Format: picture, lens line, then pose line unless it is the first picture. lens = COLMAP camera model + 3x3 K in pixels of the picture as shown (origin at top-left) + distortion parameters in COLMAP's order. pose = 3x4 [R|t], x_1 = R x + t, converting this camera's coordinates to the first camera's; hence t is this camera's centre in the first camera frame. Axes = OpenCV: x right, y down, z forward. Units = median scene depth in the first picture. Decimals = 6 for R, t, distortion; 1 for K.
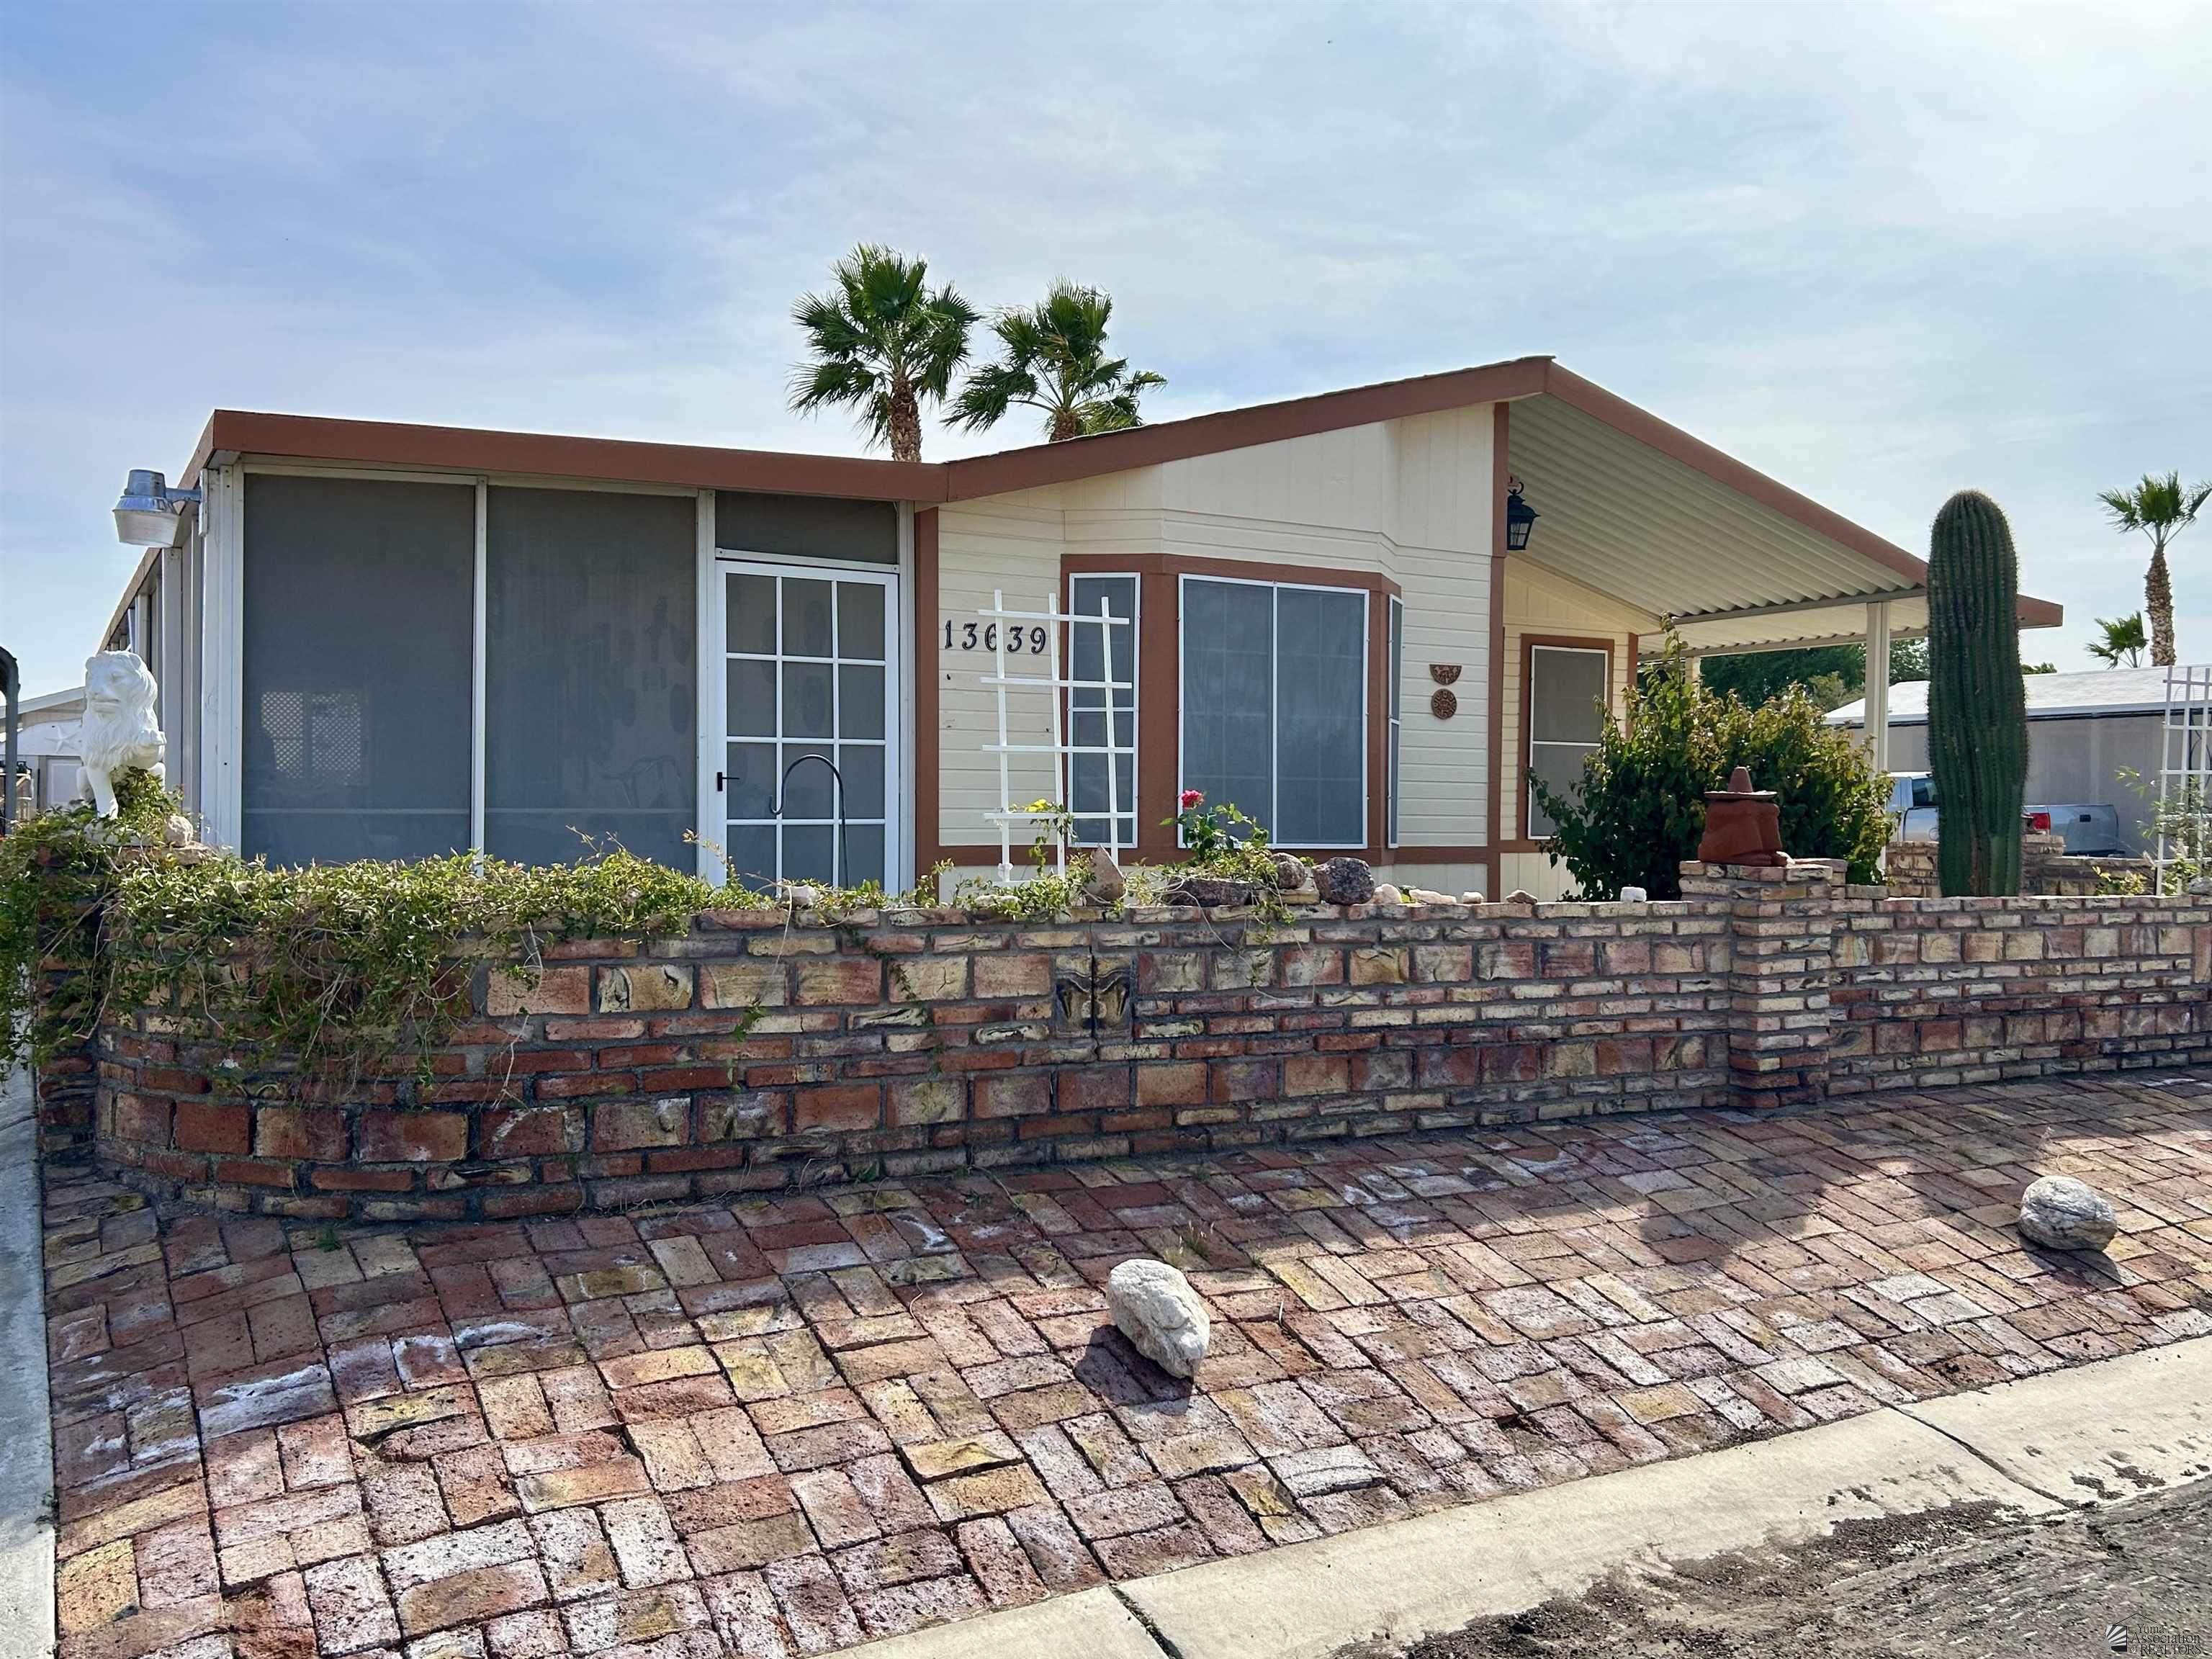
lens RADIAL K [[1868.1, 0, 1094.0], [0, 1868.1, 833.6], [0, 0, 1]] dist [0.039347, -0.037602]
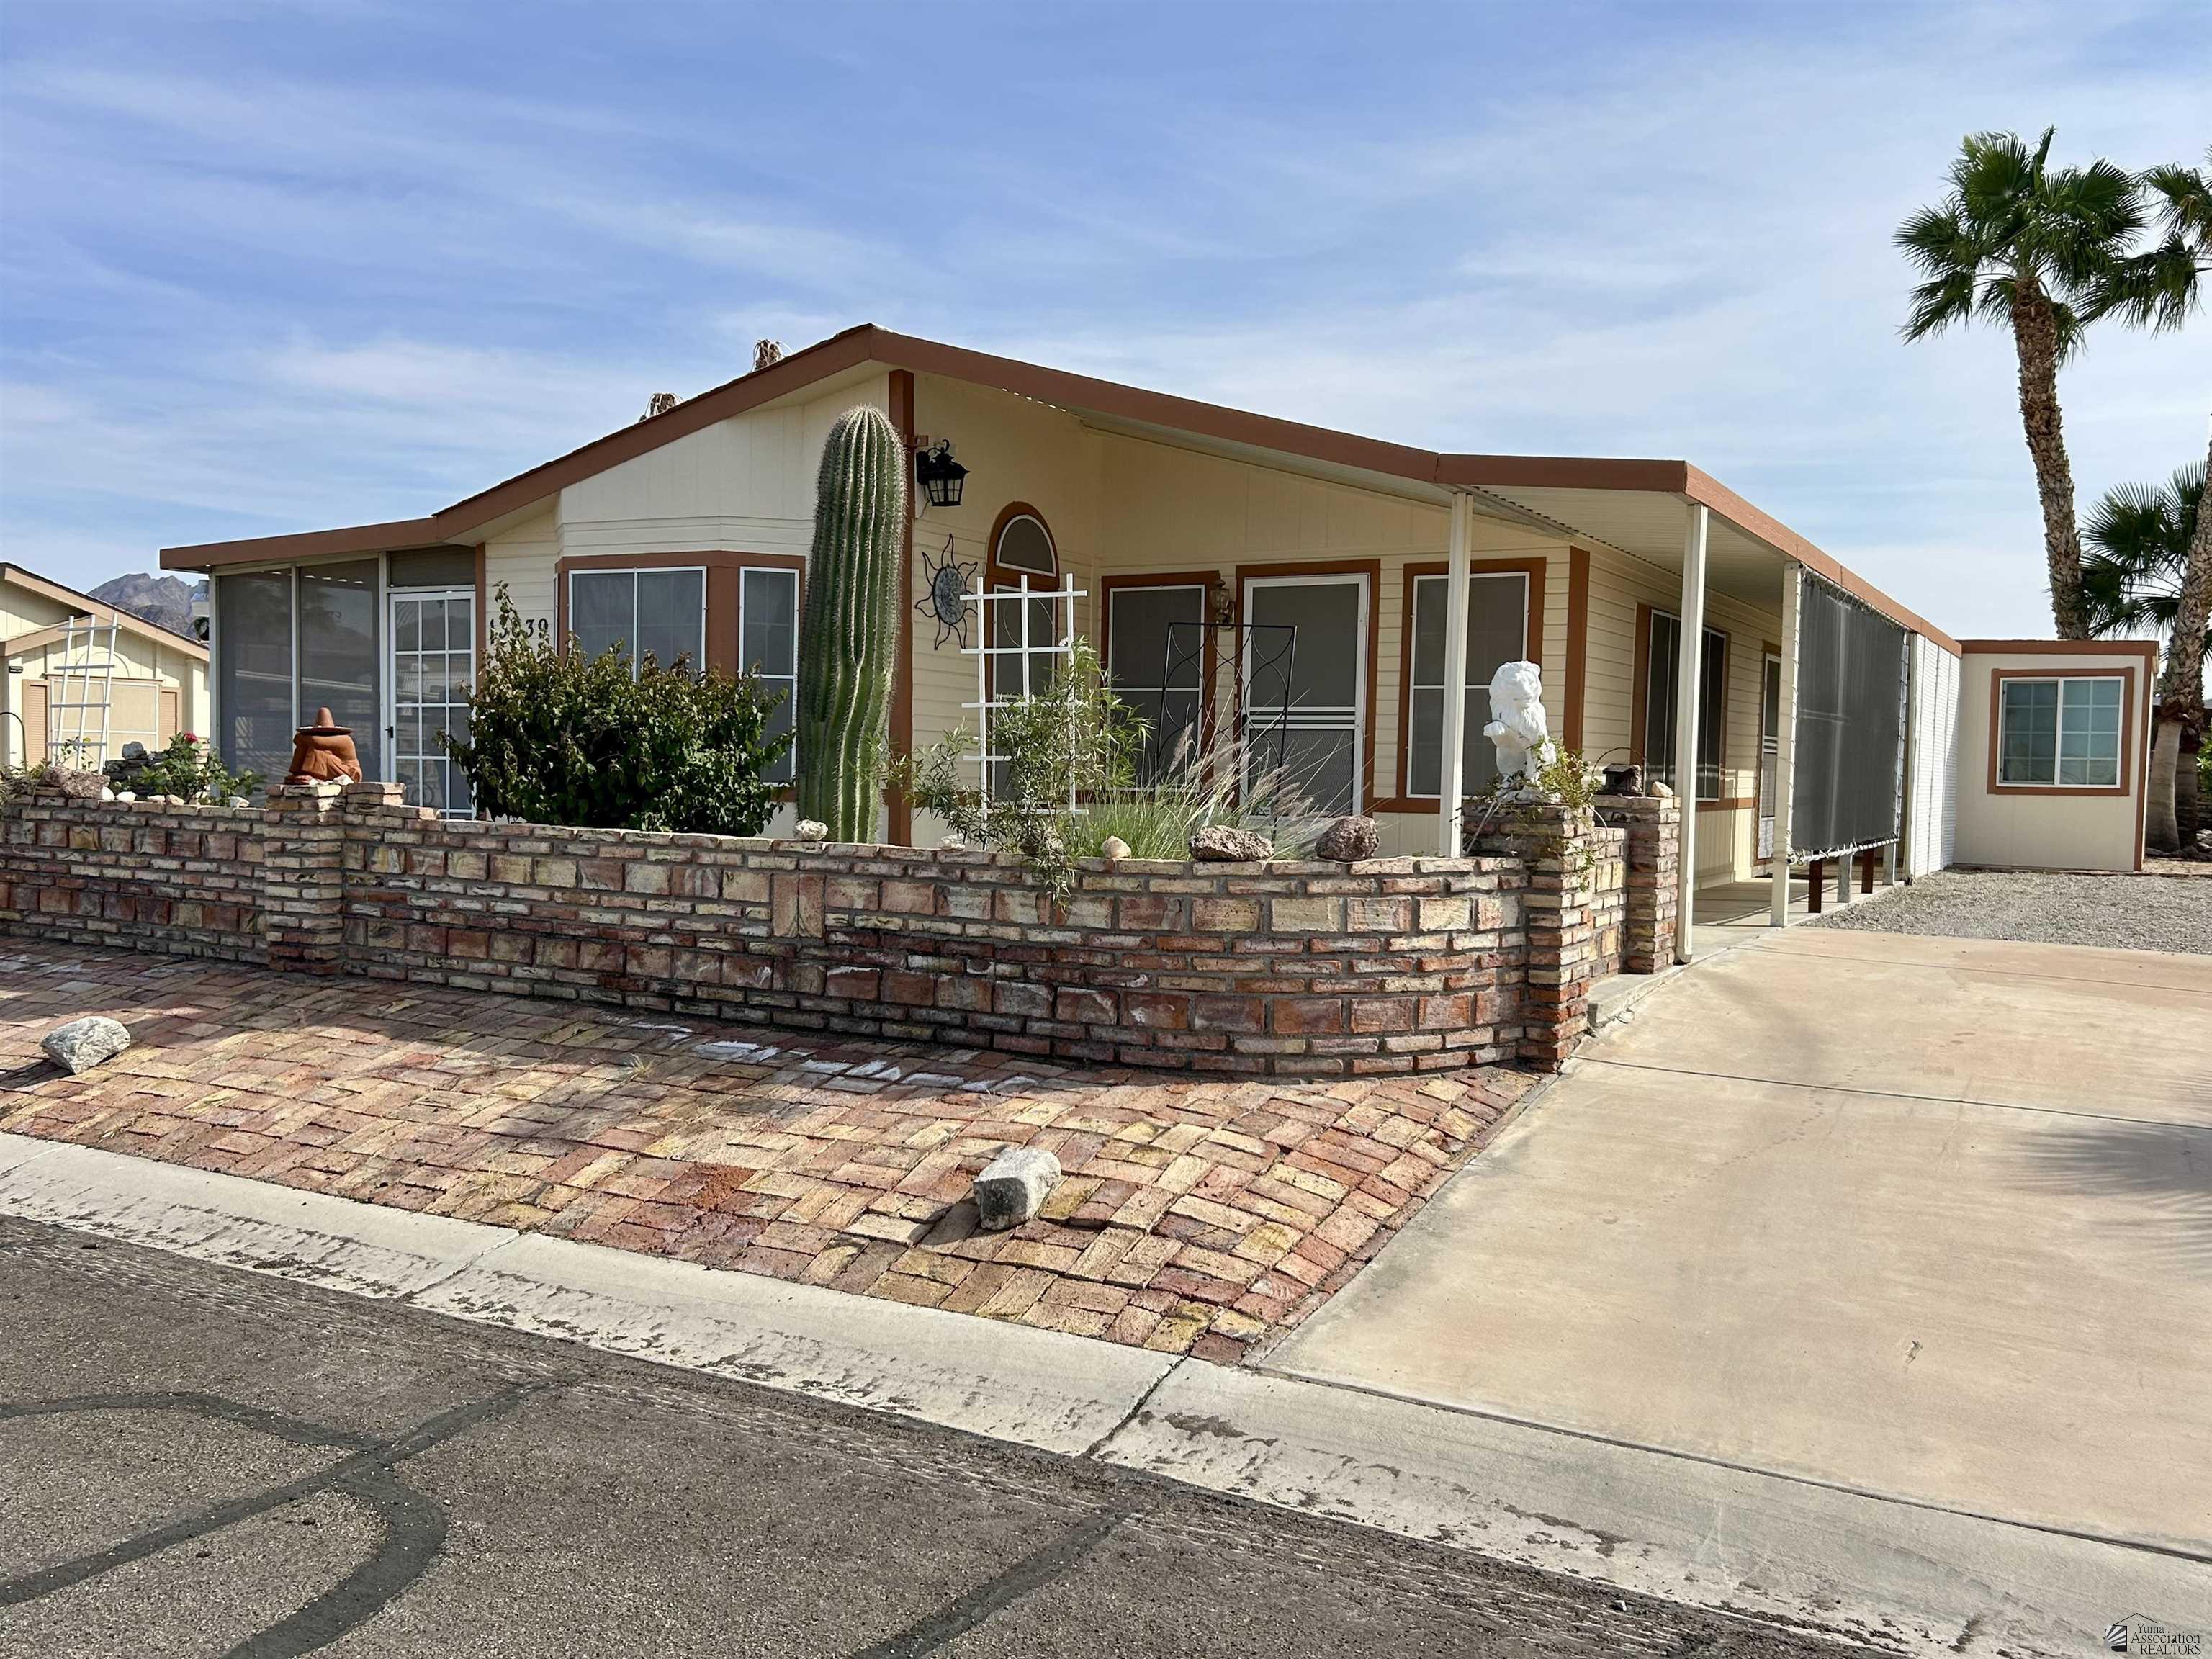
lens RADIAL K [[1868.1, 0, 1088.4], [0, 1868.1, 836.5], [0, 0, 1]] dist [0.039347, -0.037602]
pose [[0.505180, 0.034546, -0.862323, 1.631435], [-0.027120, 0.999340, 0.024147, 0.006539], [0.862588, 0.011188, 0.505783, 0.767455]]
